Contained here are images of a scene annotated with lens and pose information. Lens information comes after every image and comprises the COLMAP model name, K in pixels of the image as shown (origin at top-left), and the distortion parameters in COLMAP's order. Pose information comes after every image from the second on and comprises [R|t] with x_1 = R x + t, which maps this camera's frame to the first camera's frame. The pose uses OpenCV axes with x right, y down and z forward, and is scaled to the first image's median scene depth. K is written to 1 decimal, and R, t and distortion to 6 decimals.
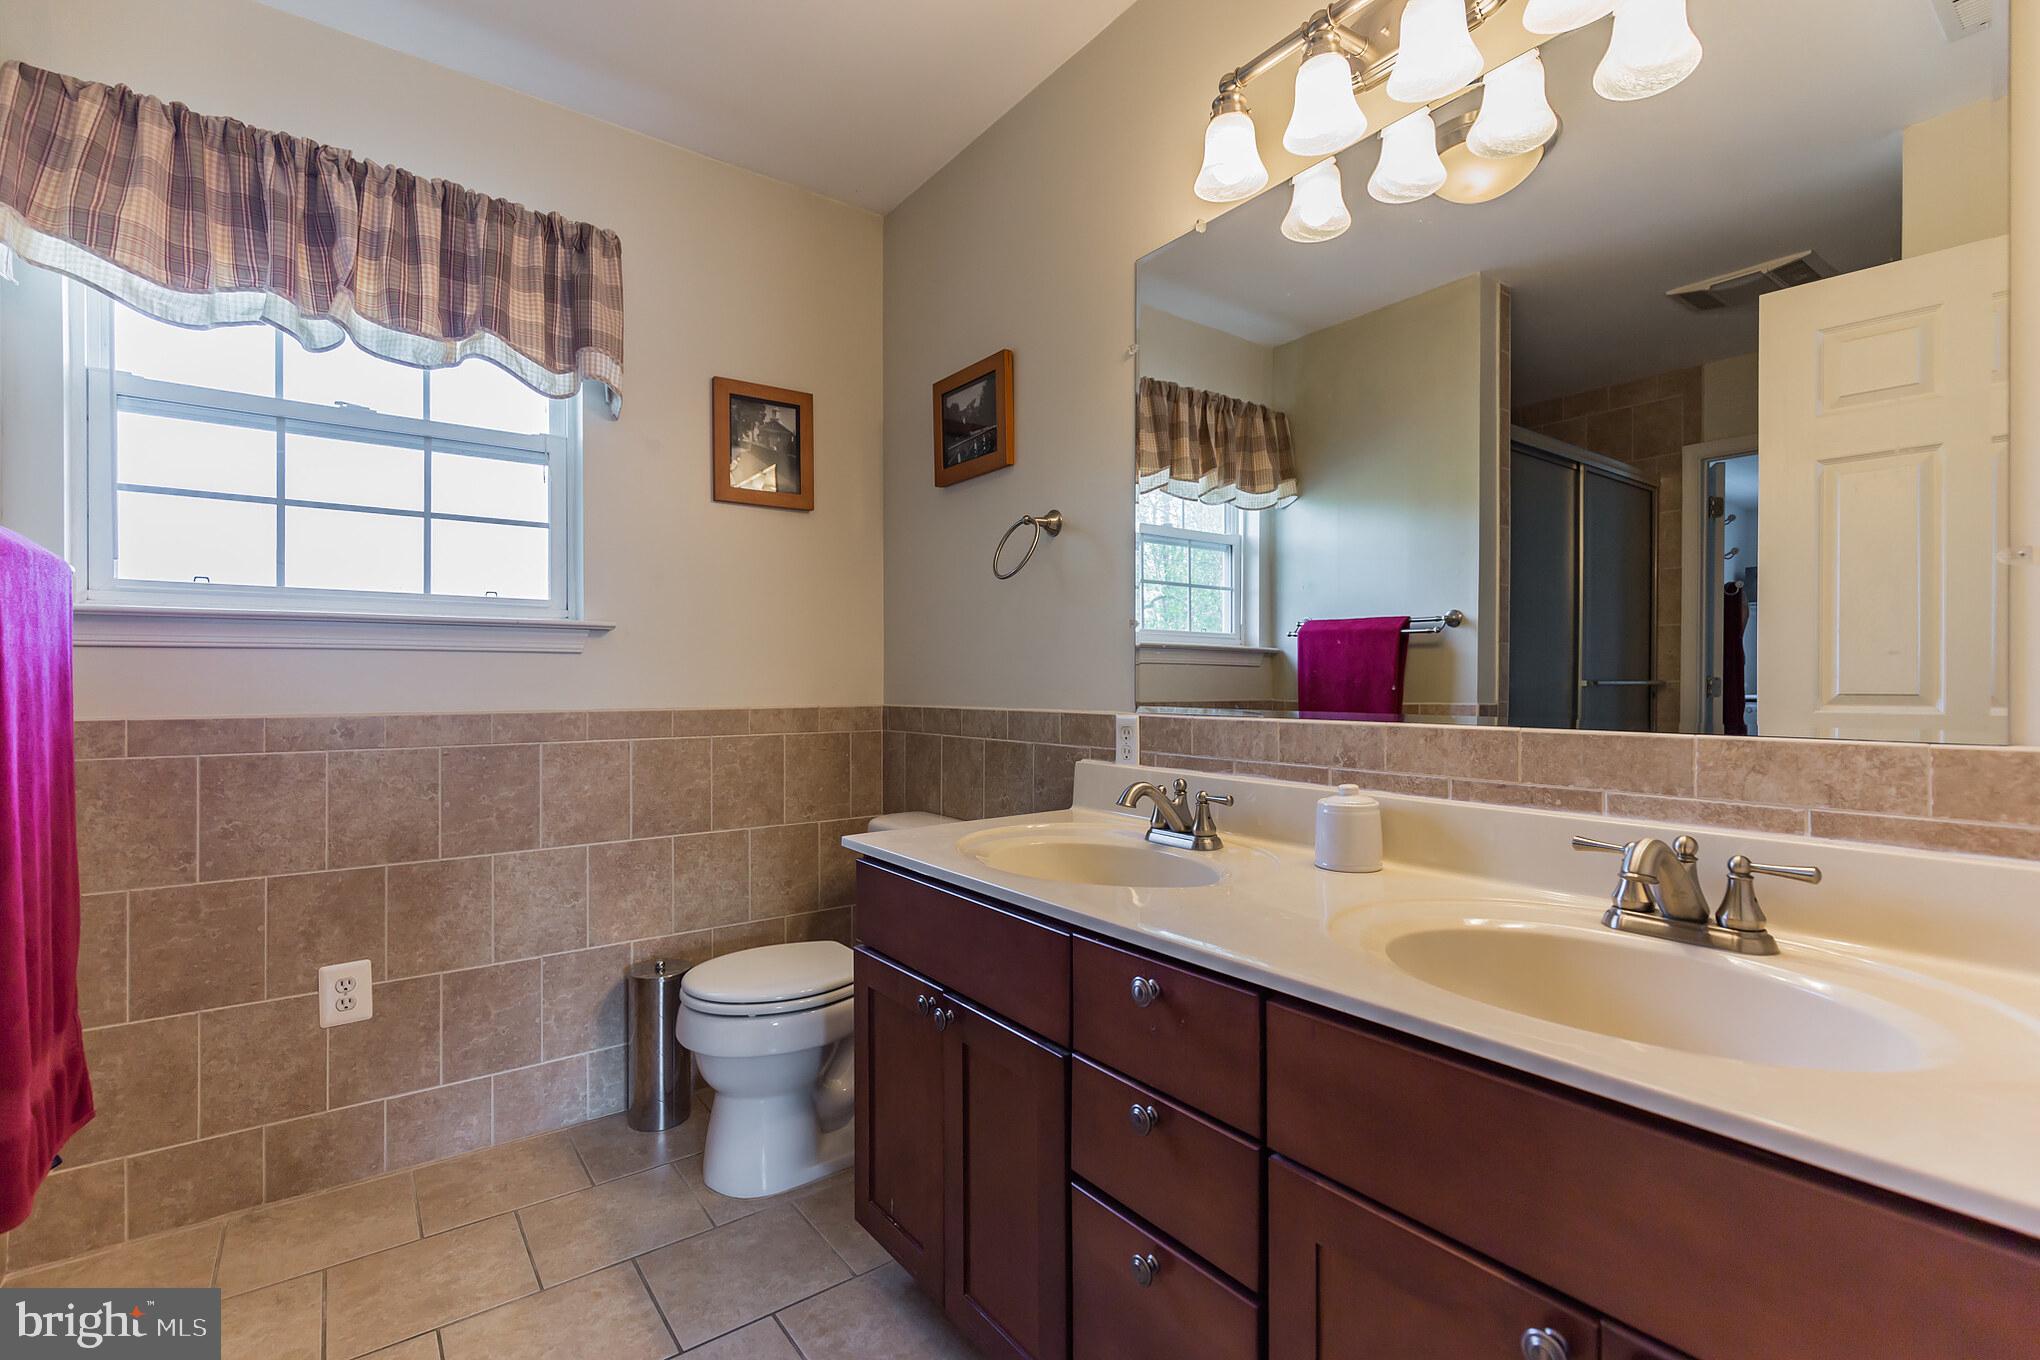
lens RADIAL K [[931.3, 0, 1028.4], [0, 931.3, 689.8], [0, 0, 1]] dist [0.004751, -0.000585]
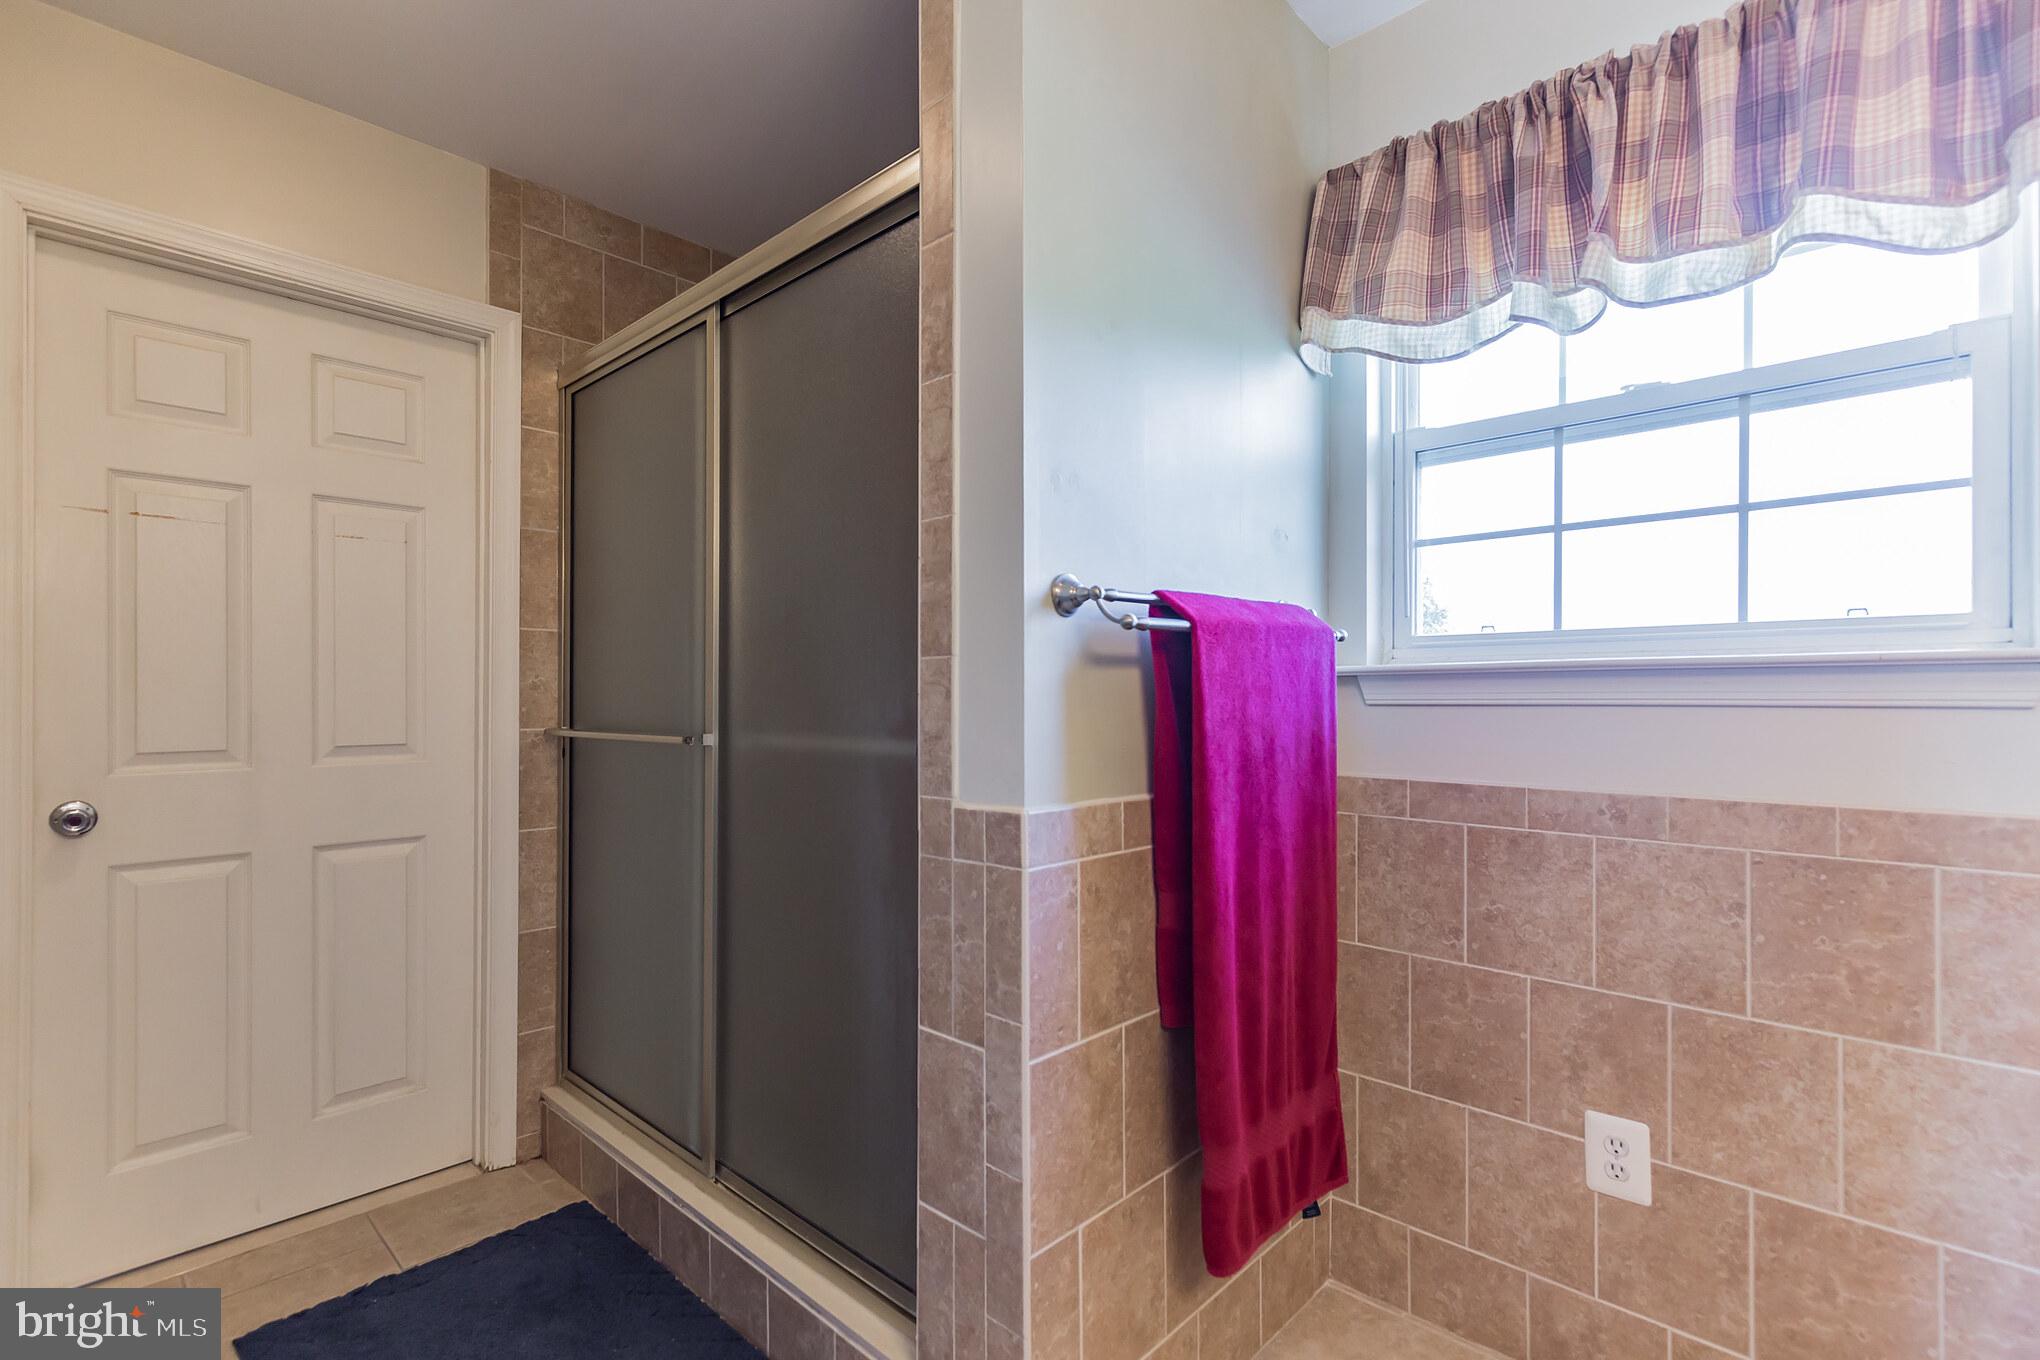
lens RADIAL K [[931.3, 0, 1028.4], [0, 931.3, 689.8], [0, 0, 1]] dist [0.004751, -0.000585]
pose [[0.165505, -0.006406, -0.986188, -0.057659], [-0.009267, 0.999925, -0.008050, -0.046211], [0.986165, 0.010471, 0.165433, 0.402205]]
